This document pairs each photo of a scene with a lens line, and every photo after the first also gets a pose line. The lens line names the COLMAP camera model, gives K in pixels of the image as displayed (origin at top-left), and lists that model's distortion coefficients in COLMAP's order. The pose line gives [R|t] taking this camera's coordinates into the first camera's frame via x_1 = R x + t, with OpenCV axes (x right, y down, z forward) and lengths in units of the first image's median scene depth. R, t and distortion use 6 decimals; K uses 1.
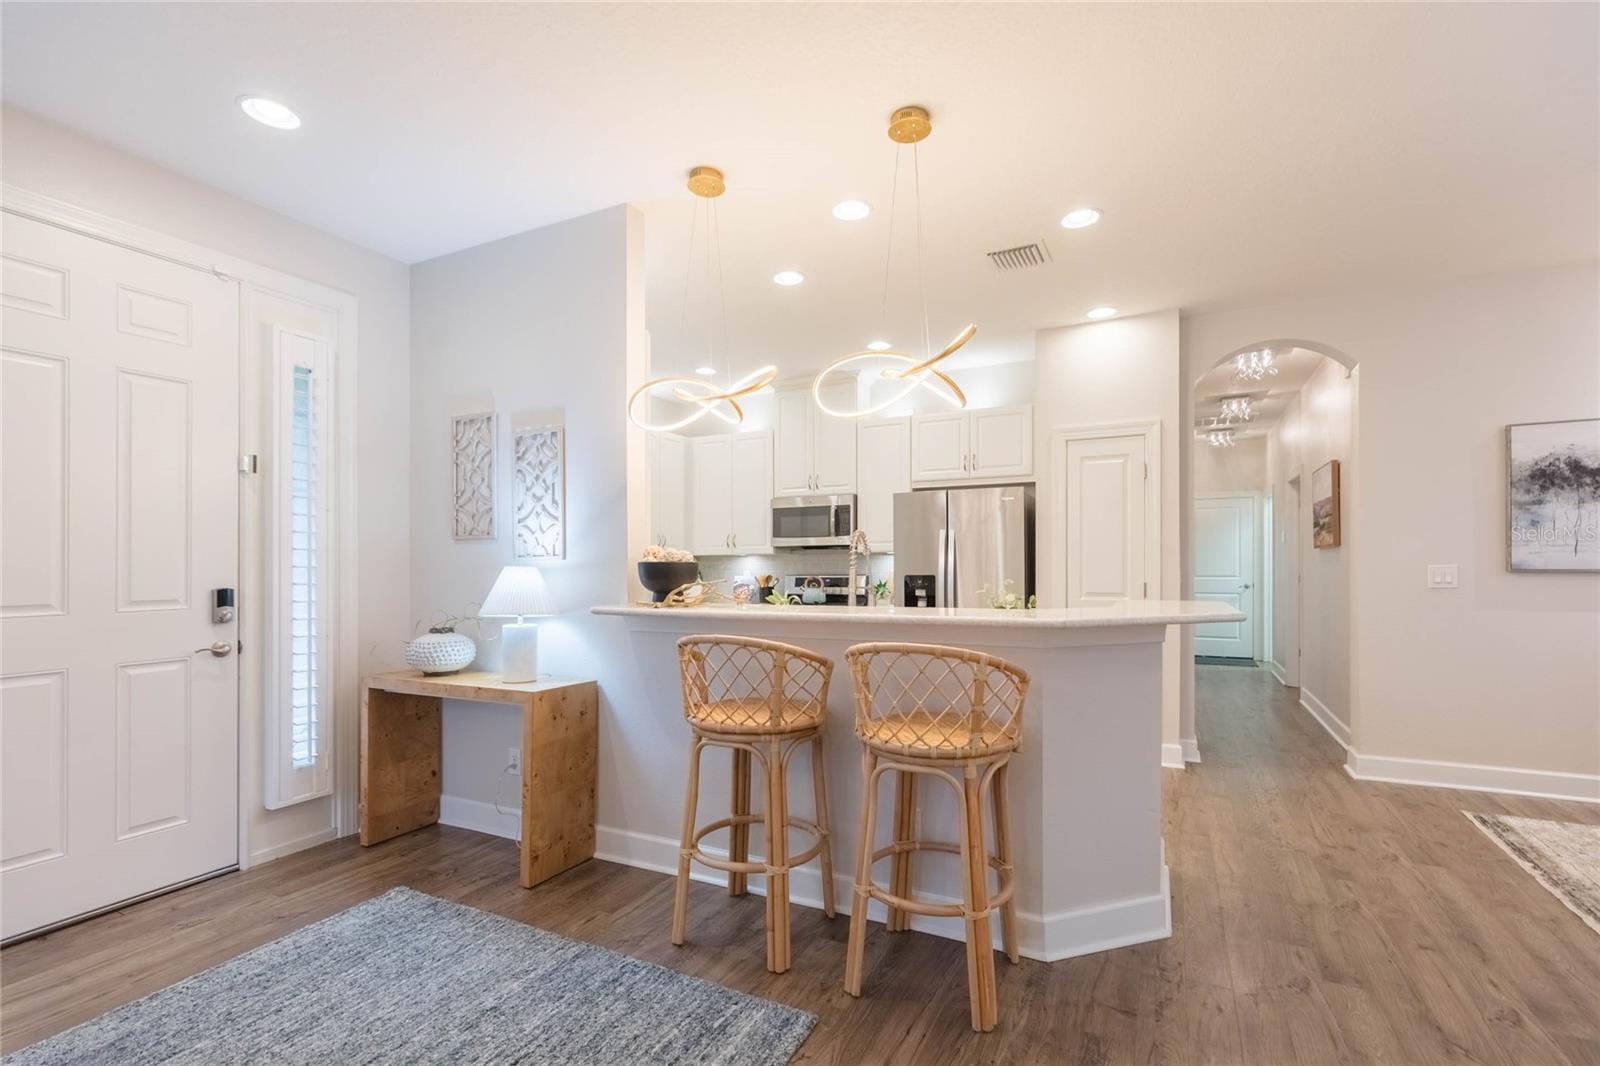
lens RADIAL K [[726.6, 0, 820.5], [0, 726.6, 556.9], [0, 0, 1]] dist [0.003142, -0.000472]
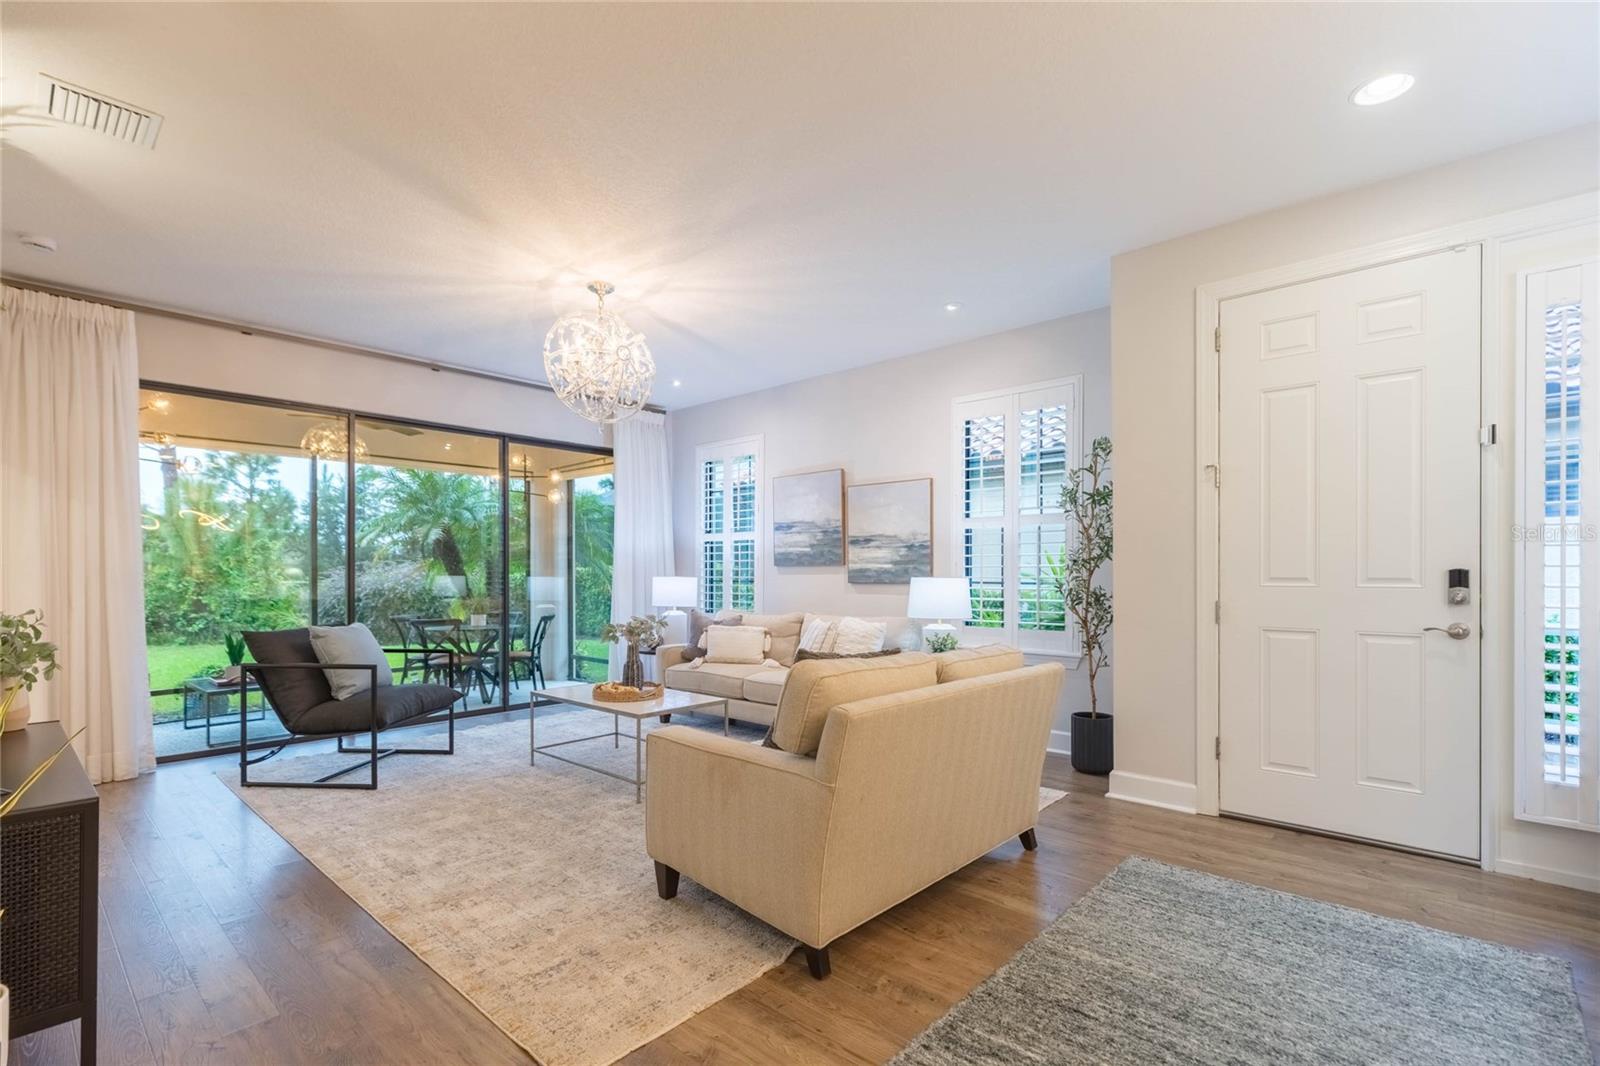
lens RADIAL K [[726.6, 0, 801.5], [0, 726.6, 570.2], [0, 0, 1]] dist [0.003142, -0.000472]
pose [[-0.281934, 0.004226, -0.959424, 0.349198], [0.012371, 0.999923, 0.000769, 0.032465], [0.959354, -0.011652, -0.281965, 0.420551]]
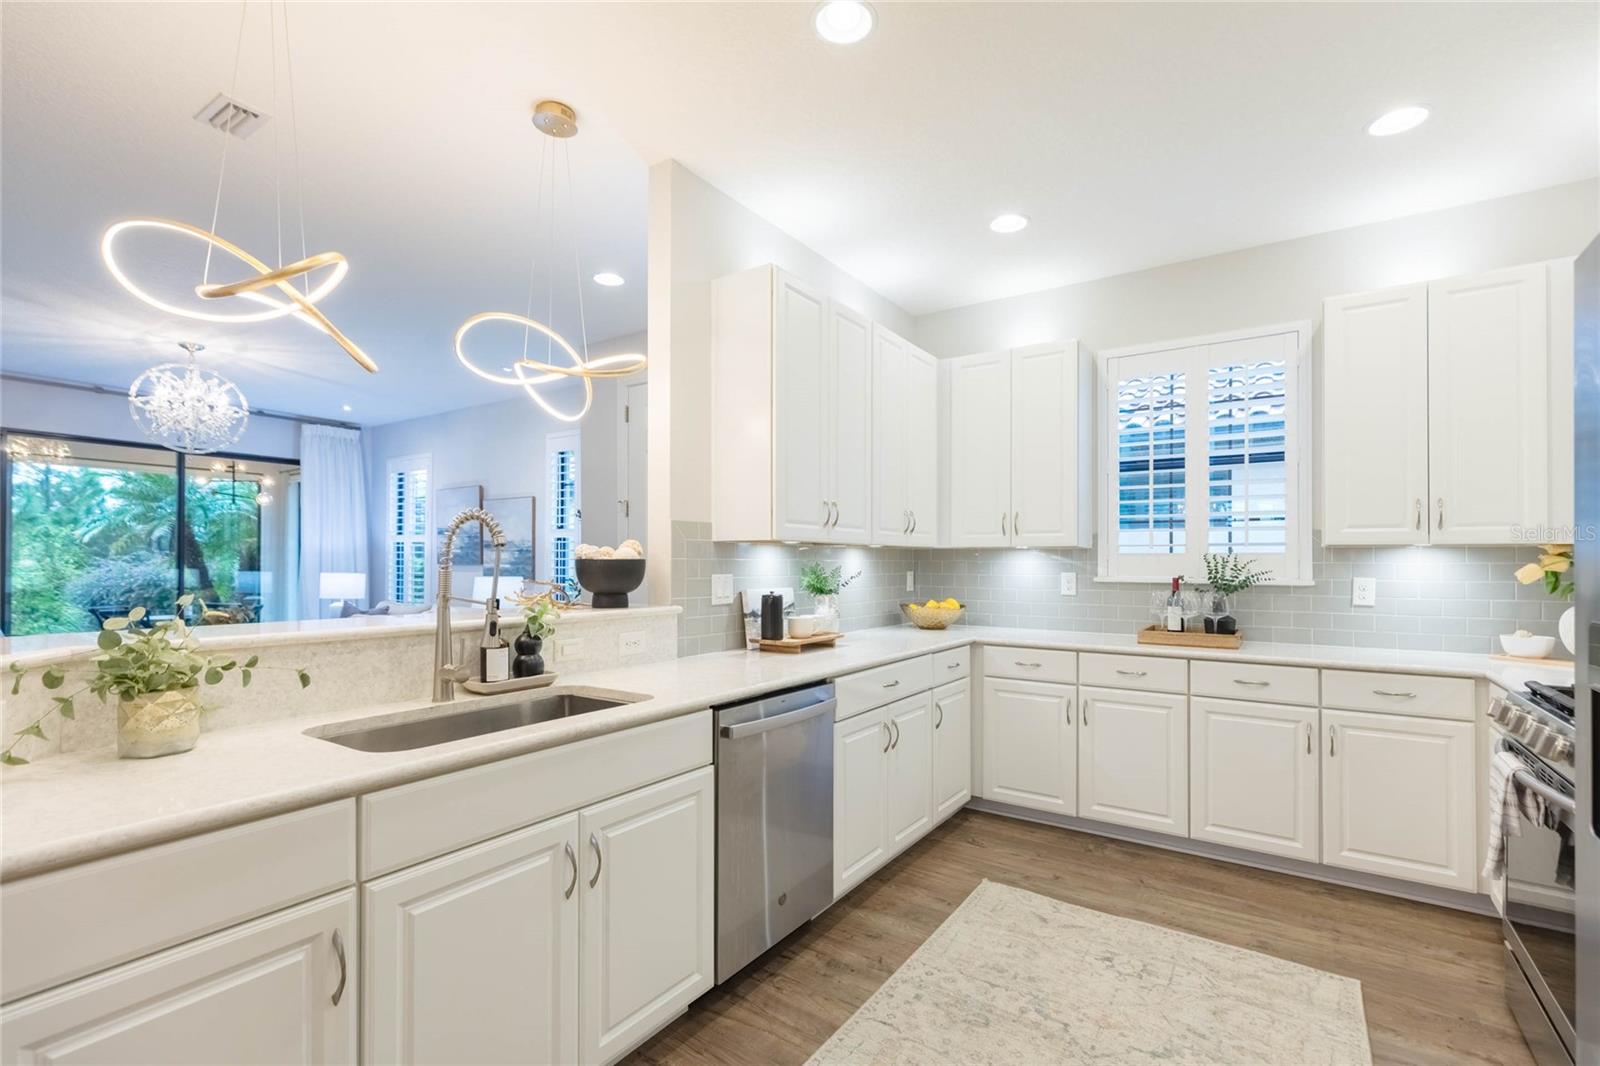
lens RADIAL K [[726.6, 0, 795.0], [0, 726.6, 558.7], [0, 0, 1]] dist [0.003142, -0.000472]
pose [[-0.154451, 0.000454, -0.988000, 0.621066], [0.005011, 0.999987, -0.000324, 0.007949], [0.987988, -0.005001, -0.154452, 1.347512]]
